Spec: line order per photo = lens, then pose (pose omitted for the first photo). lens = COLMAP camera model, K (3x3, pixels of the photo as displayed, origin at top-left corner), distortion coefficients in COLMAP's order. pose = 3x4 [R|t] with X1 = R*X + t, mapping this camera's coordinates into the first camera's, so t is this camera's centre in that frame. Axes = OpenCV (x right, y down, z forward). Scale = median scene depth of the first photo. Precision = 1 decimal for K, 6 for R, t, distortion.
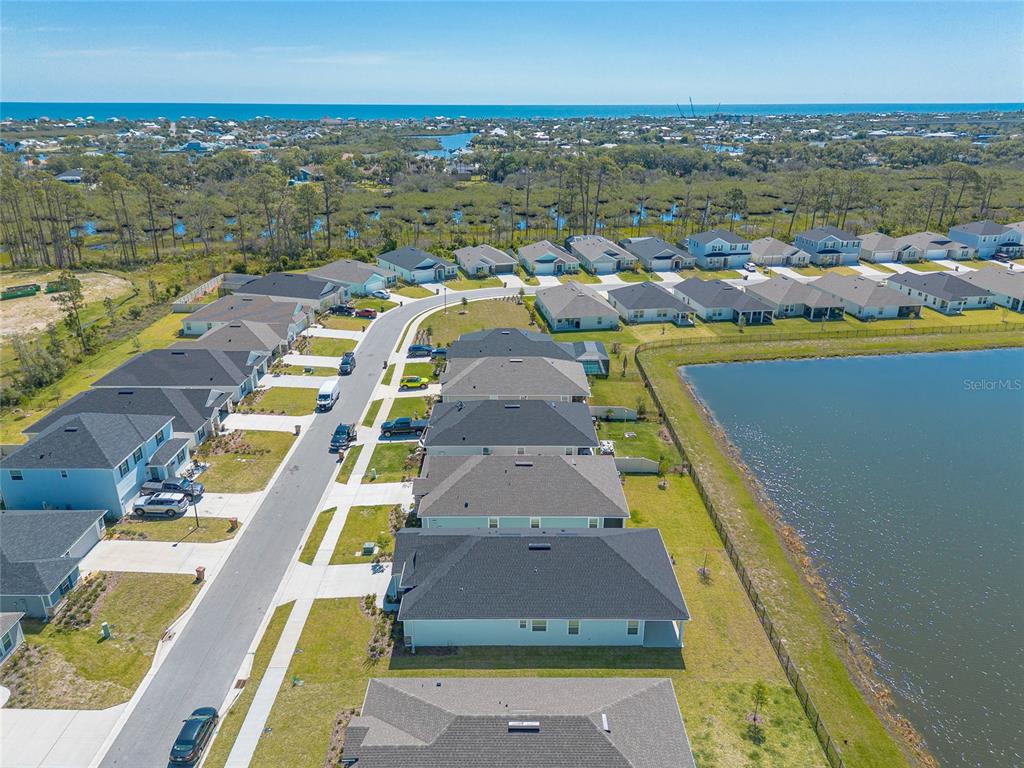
lens RADIAL K [[718.4, 0, 512.0], [0, 718.4, 384.0], [0, 0, 1]] dist [0.087375, -0.098984]
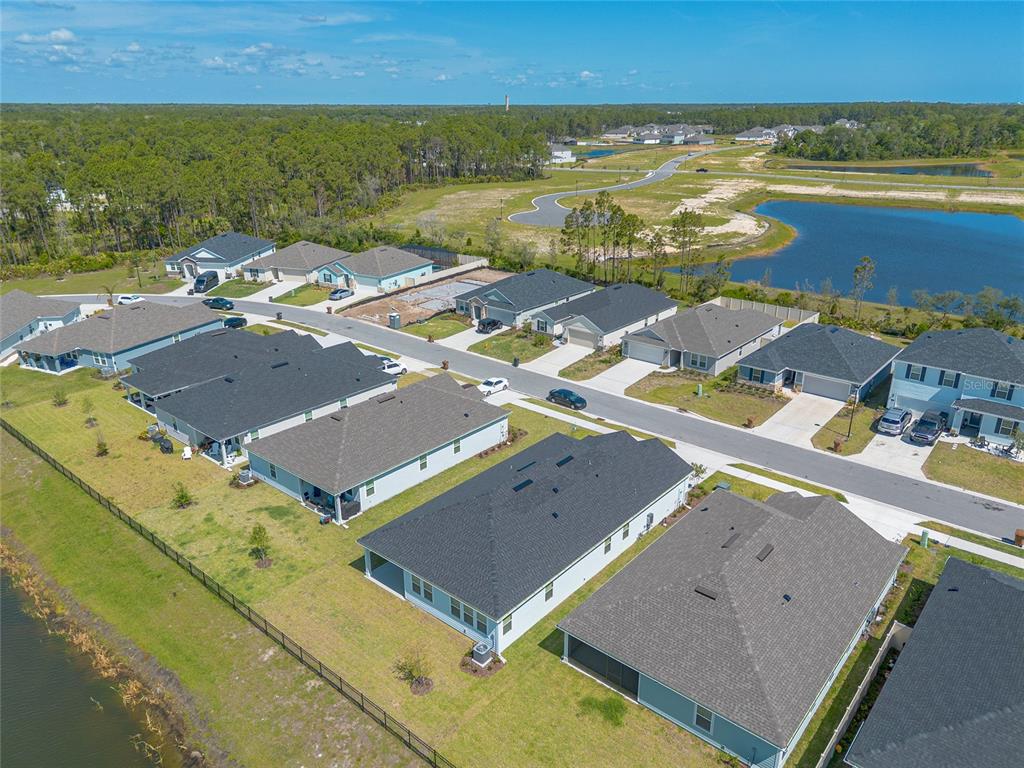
lens RADIAL K [[718.4, 0, 512.0], [0, 718.4, 384.0], [0, 0, 1]] dist [0.087375, -0.098984]
pose [[-0.645331, 0.275784, -0.712384, 0.390166], [-0.271984, 0.788495, 0.551633, -0.200363], [0.713843, 0.549744, -0.433832, 0.792865]]
